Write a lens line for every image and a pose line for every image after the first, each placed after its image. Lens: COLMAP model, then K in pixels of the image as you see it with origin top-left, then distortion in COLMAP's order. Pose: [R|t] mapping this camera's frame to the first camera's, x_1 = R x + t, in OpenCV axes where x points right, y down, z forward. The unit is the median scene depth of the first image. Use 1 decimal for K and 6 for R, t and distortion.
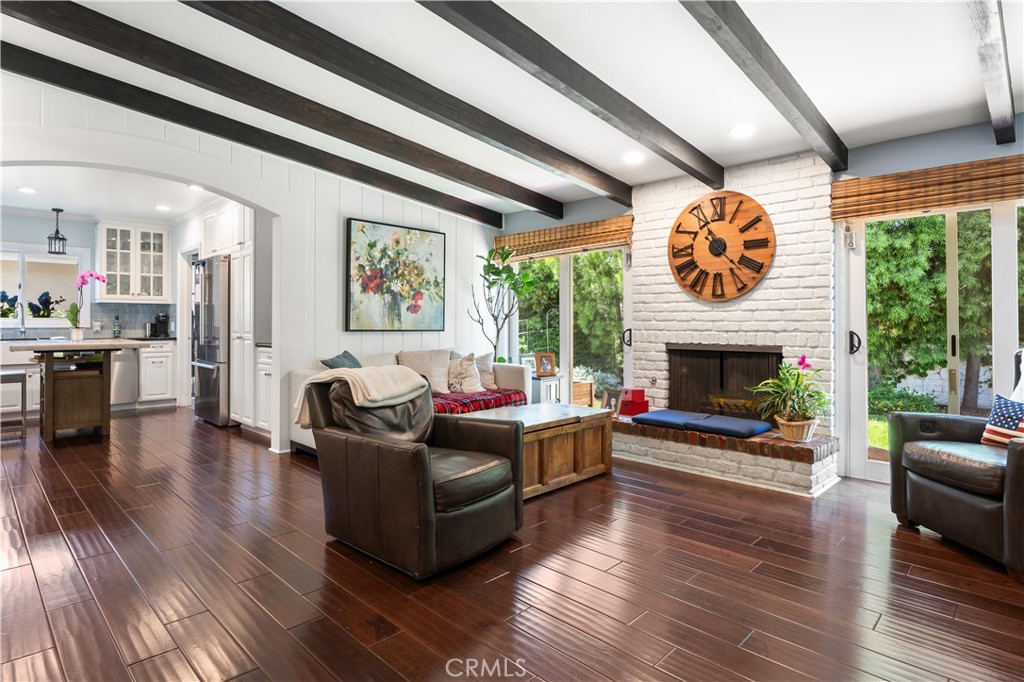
lens RADIAL K [[543.1, 0, 512.0], [0, 543.1, 341.0], [0, 0, 1]] dist [-0.000831, 0.001380]
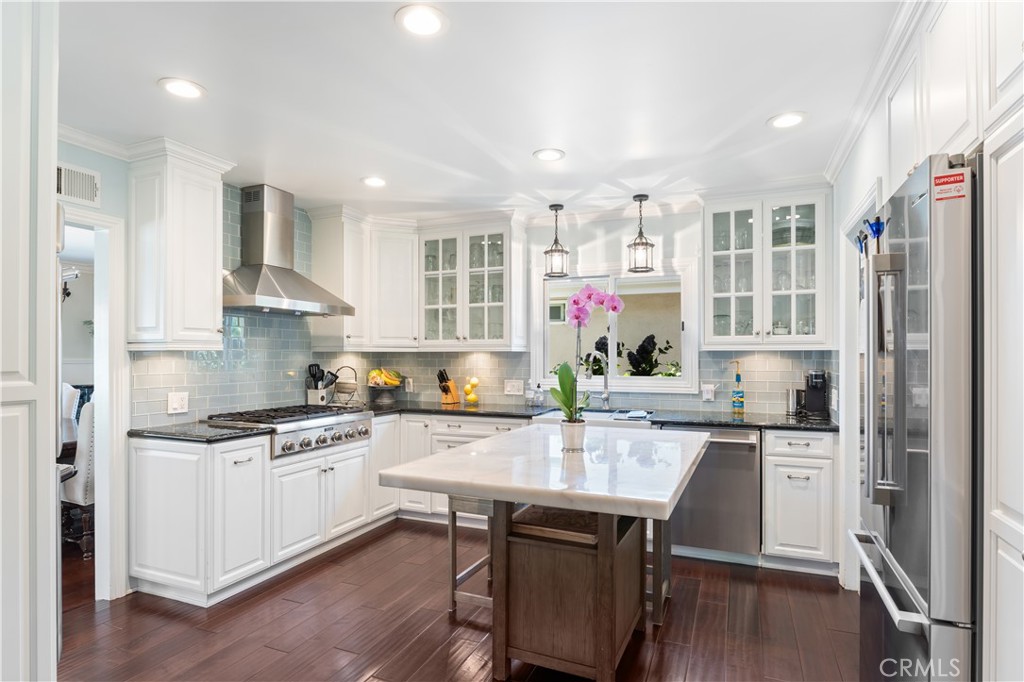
lens RADIAL K [[543.1, 0, 512.0], [0, 543.1, 341.0], [0, 0, 1]] dist [-0.000831, 0.001380]
pose [[0.369848, -0.021128, -0.928852, -0.310108], [-0.032935, 0.998815, -0.035833, -0.053182], [0.928508, 0.043845, 0.368714, 0.597181]]
